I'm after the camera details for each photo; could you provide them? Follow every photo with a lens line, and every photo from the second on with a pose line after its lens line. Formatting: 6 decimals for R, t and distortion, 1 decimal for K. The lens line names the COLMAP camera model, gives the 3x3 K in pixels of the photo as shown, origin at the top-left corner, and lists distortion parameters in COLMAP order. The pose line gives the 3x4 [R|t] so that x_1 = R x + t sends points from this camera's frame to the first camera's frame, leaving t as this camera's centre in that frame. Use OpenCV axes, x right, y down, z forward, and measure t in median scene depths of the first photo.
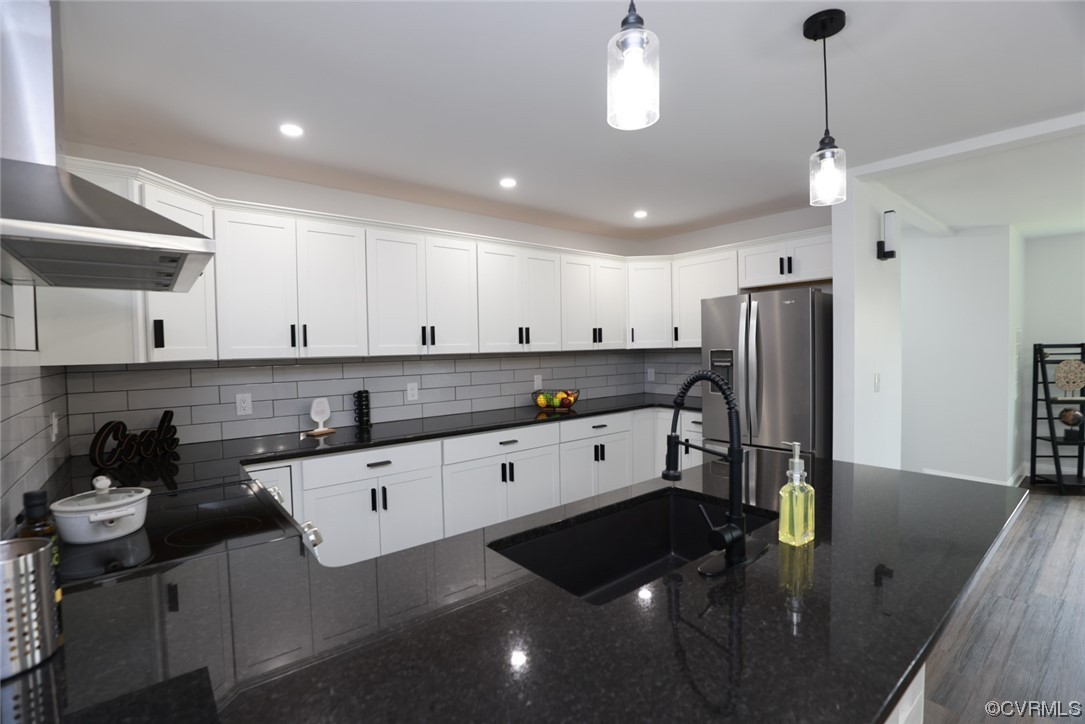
lens RADIAL K [[494.4, 0, 547.8], [0, 494.4, 366.0], [0, 0, 1]] dist [-0.036855, 0.007453]
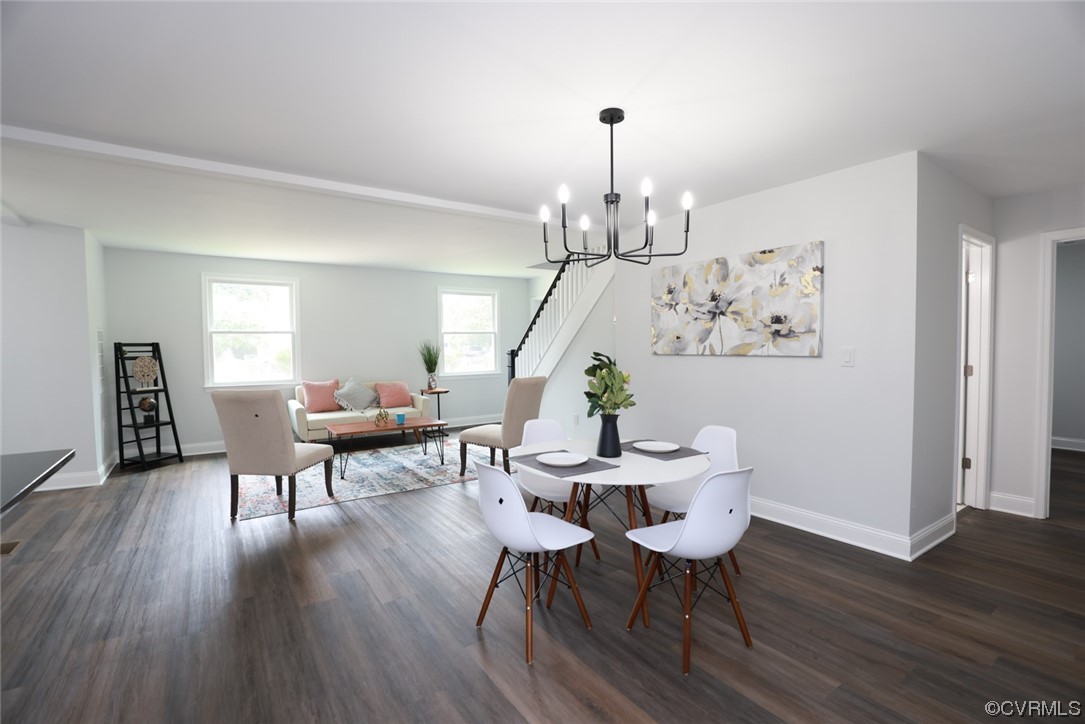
lens RADIAL K [[494.4, 0, 542.5], [0, 494.4, 368.0], [0, 0, 1]] dist [-0.036855, 0.007453]
pose [[0.081783, -0.029468, 0.996214, -0.031665], [0.040747, 0.998826, 0.026200, 0.032600], [-0.995817, 0.038450, 0.082887, -0.111496]]
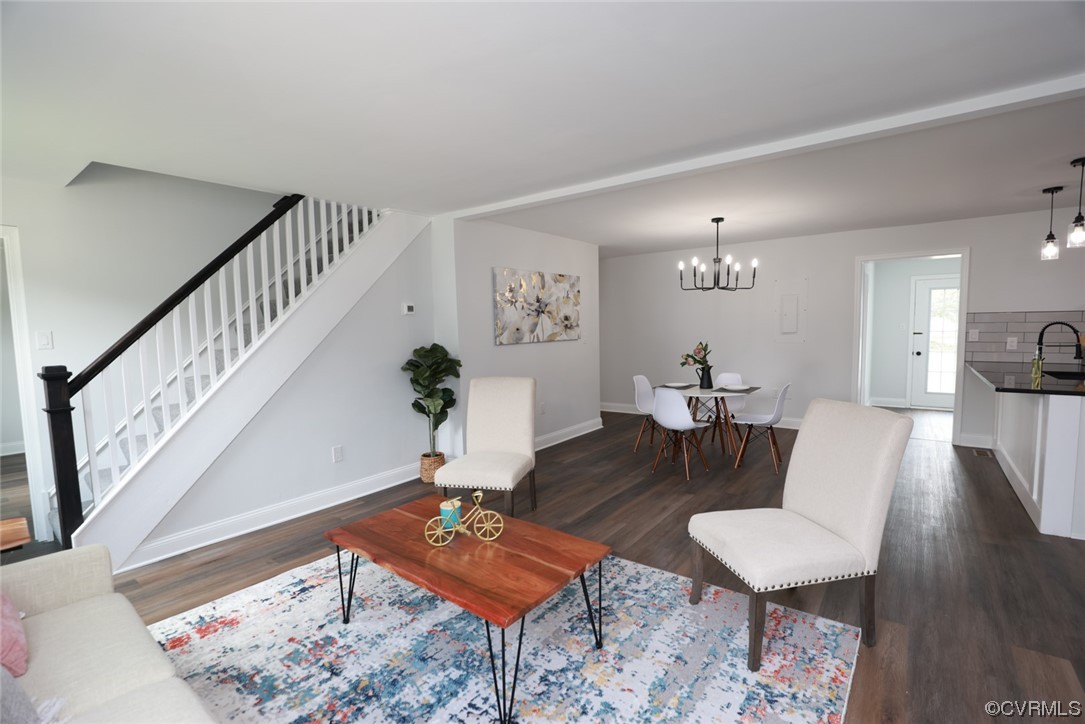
lens RADIAL K [[494.4, 0, 543.1], [0, 494.4, 368.5], [0, 0, 1]] dist [-0.036855, 0.007453]
pose [[-0.971693, 0.059085, -0.228739, 1.533731], [0.030747, 0.991613, 0.125529, -0.067172], [0.234238, 0.114943, -0.965360, 1.153870]]
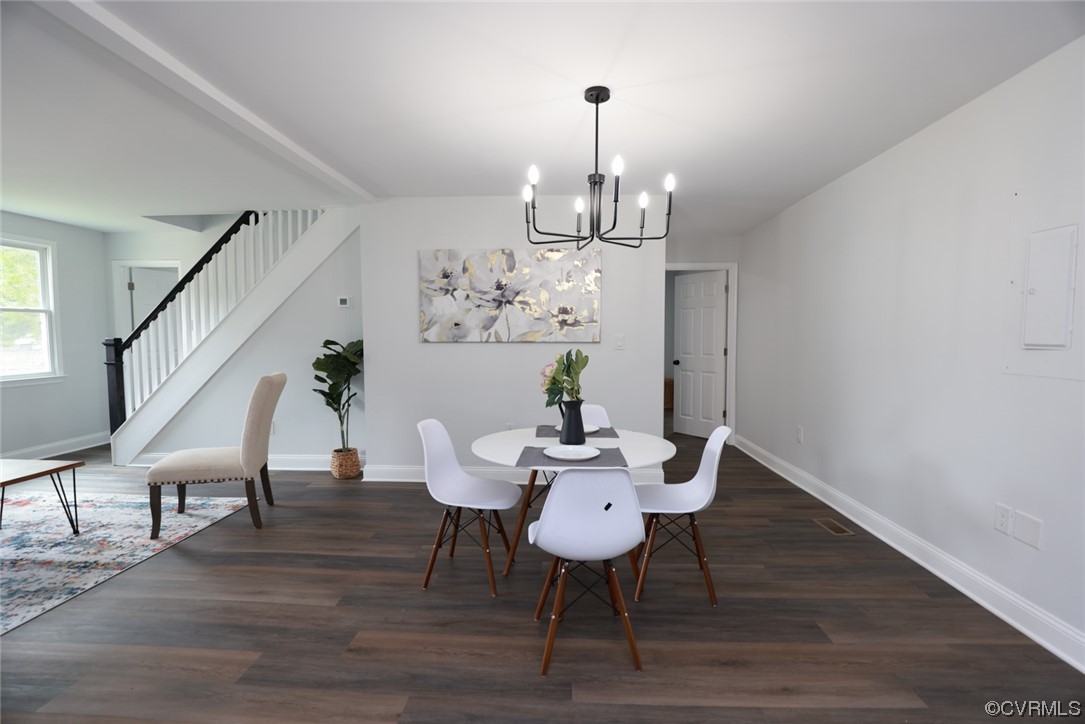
lens RADIAL K [[494.4, 0, 545.9], [0, 494.4, 368.5], [0, 0, 1]] dist [-0.036855, 0.007453]
pose [[-0.748307, -0.028177, 0.662754, 0.273511], [0.033243, 0.996249, 0.079890, 0.020654], [-0.662519, 0.081814, -0.744564, 0.418528]]
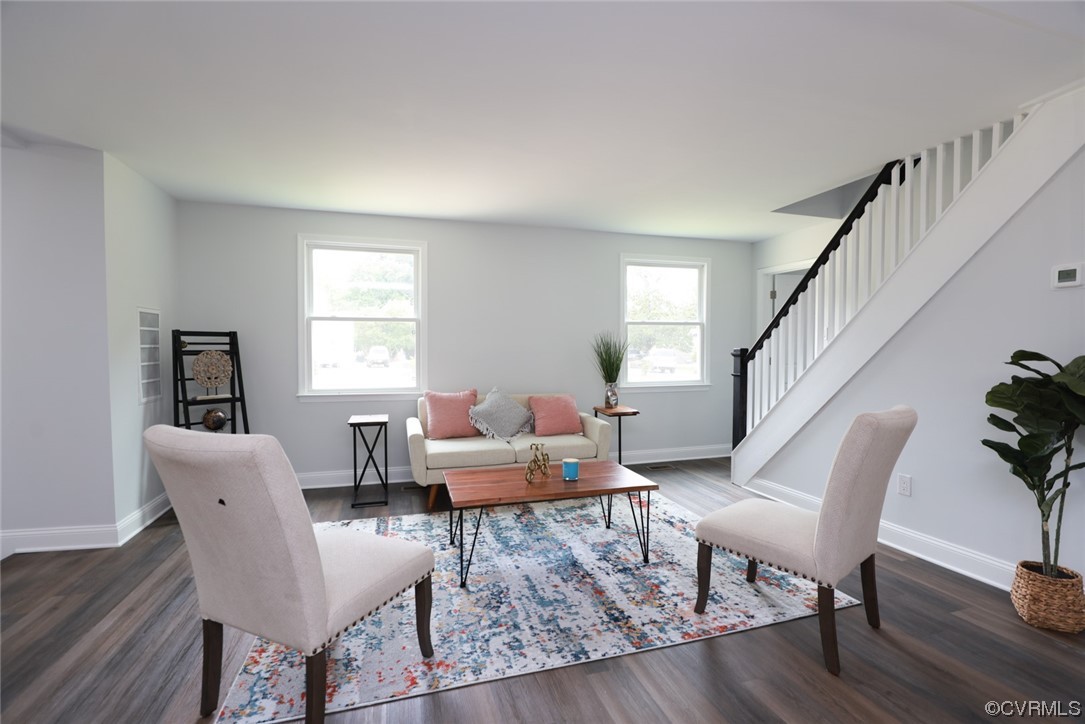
lens RADIAL K [[494.4, 0, 544.4], [0, 494.4, 365.4], [0, 0, 1]] dist [-0.036855, 0.007453]
pose [[0.373290, -0.012264, 0.927634, 0.693851], [0.024189, 0.999701, 0.003483, 0.031749], [-0.927399, 0.021138, 0.373475, 0.199089]]
